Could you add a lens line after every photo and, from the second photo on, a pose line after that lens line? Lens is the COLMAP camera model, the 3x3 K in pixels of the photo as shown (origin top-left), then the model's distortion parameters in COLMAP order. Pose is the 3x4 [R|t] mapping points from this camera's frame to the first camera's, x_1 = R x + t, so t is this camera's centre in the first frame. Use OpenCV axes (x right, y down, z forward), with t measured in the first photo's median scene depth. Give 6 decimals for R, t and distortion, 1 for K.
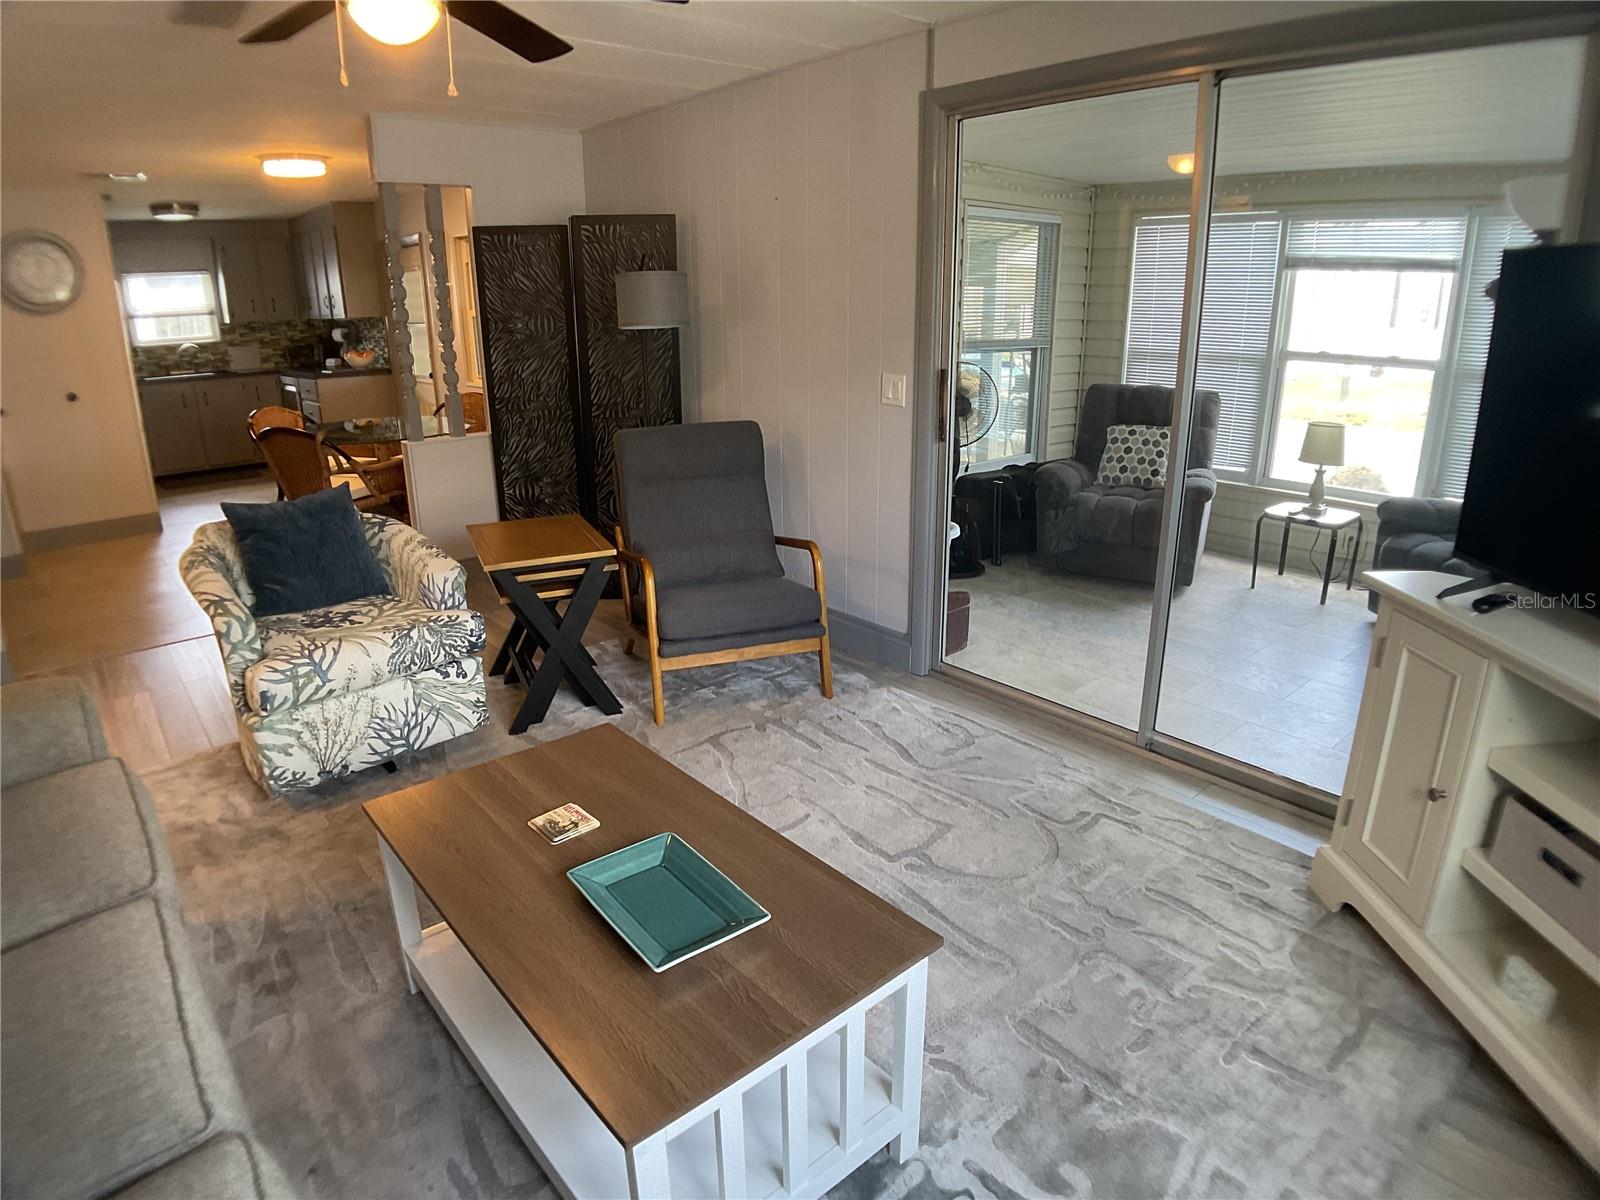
lens RADIAL K [[919.9, 0, 795.7], [0, 919.9, 608.0], [0, 0, 1]] dist [-0.074226, -0.010346]
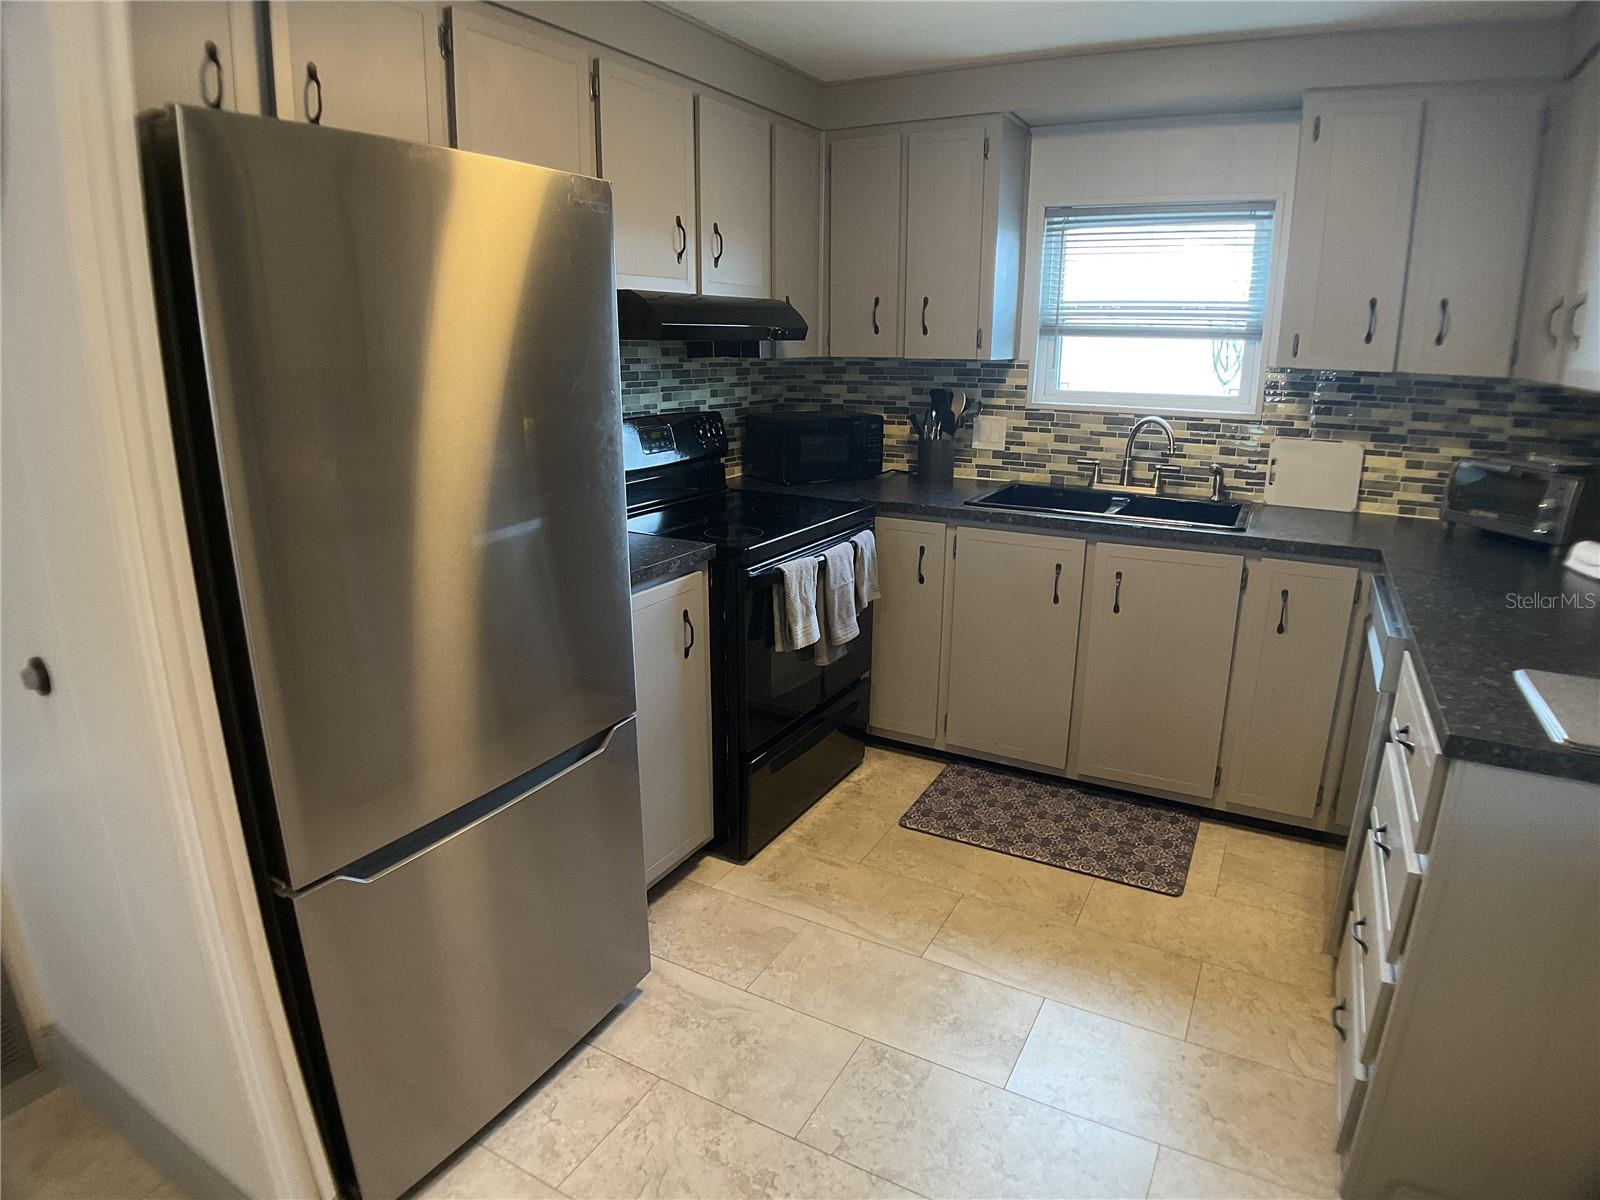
lens RADIAL K [[919.9, 0, 794.1], [0, 919.9, 595.7], [0, 0, 1]] dist [-0.074226, -0.010346]
pose [[0.348521, 0.265096, -0.899031, -0.931078], [-0.305674, 0.938877, 0.158347, -0.577603], [0.886057, 0.219623, 0.408251, 1.734449]]
